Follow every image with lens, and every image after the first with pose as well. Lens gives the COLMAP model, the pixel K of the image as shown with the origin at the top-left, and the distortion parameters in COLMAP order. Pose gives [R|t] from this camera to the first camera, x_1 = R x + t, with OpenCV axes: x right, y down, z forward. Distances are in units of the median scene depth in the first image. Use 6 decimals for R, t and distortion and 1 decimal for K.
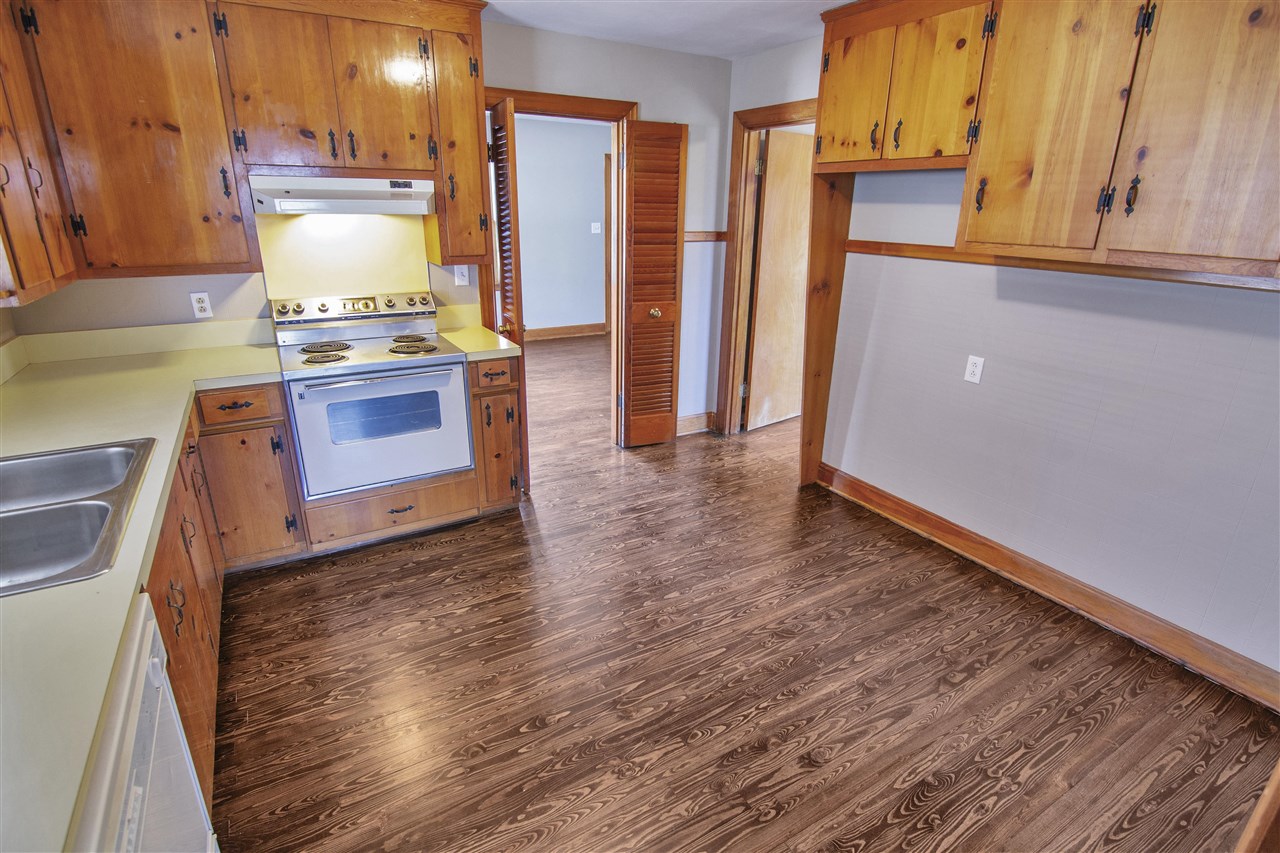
lens RADIAL K [[627.6, 0, 642.3], [0, 627.6, 423.7], [0, 0, 1]] dist [0.000361, -0.018009]
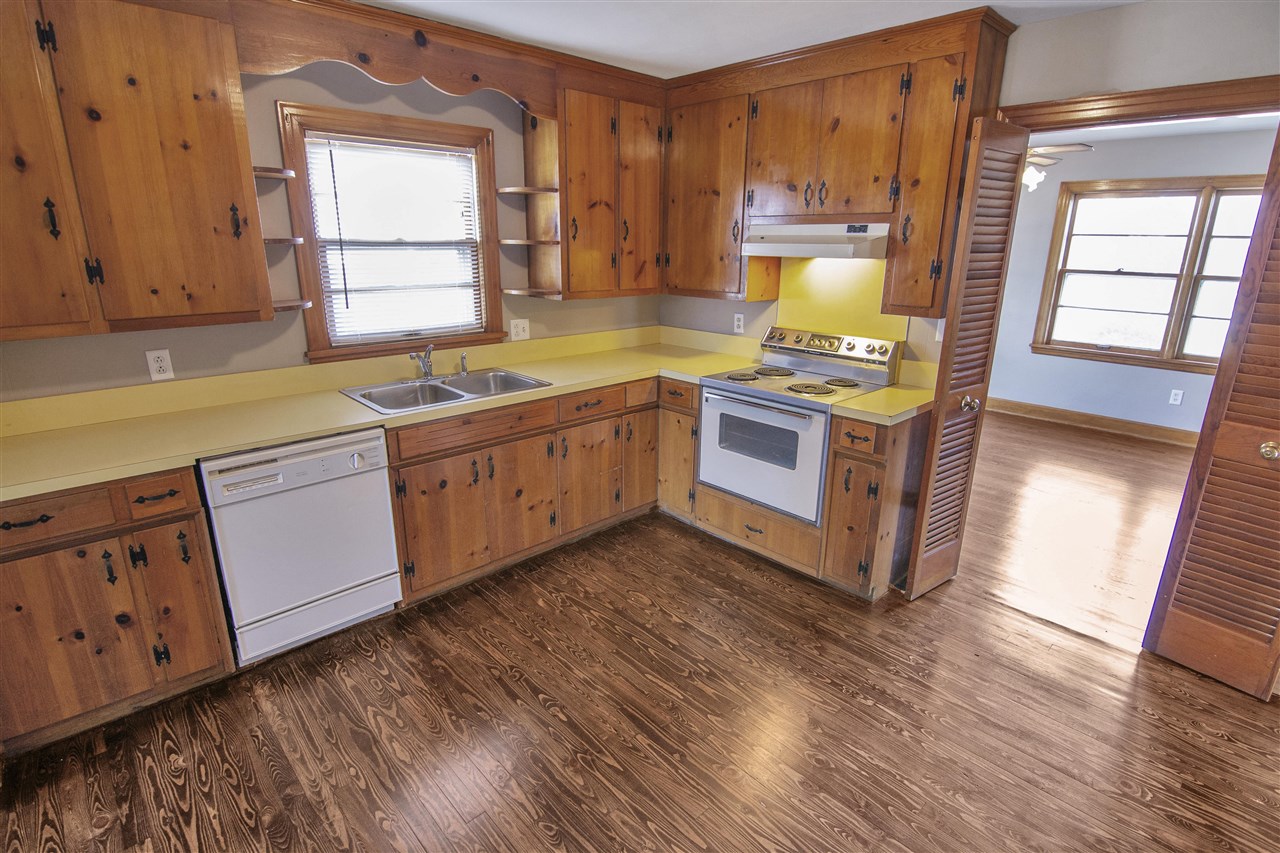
lens RADIAL K [[627.6, 0, 642.3], [0, 627.6, 423.7], [0, 0, 1]] dist [0.000361, -0.018009]
pose [[0.213634, 0.258190, -0.942178, 0.573709], [-0.327121, 0.927673, 0.180042, -0.171004], [0.920518, 0.269743, 0.282641, 0.513544]]
